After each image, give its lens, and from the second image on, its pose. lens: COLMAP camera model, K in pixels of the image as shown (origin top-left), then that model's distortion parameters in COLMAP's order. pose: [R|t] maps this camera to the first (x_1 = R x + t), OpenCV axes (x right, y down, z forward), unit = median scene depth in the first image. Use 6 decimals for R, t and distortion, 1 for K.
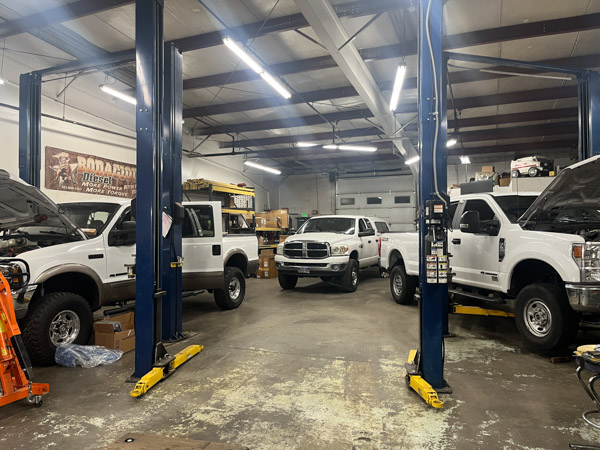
lens RADIAL K [[449.2, 0, 300.0], [0, 449.2, 225.0], [0, 0, 1]] dist [0.002988, -0.001506]
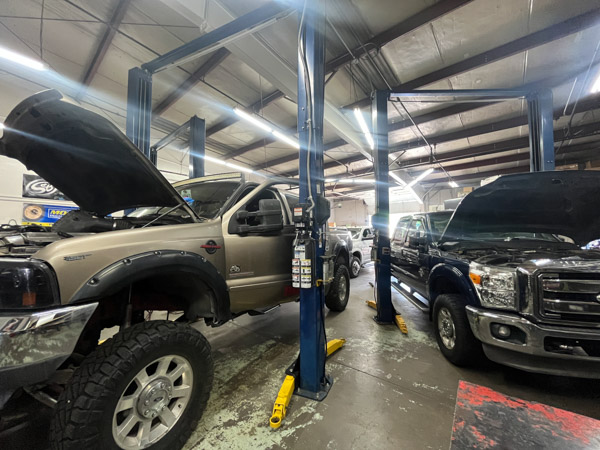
lens RADIAL K [[243.8, 0, 300.0], [0, 243.8, 225.0], [0, 0, 1]] dist [-0.016976, 0.000111]
pose [[0.957048, -0.014065, -0.289587, 0.399727], [0.004225, 0.999393, -0.034578, 0.009592], [0.289897, 0.031870, 0.956527, 0.422110]]
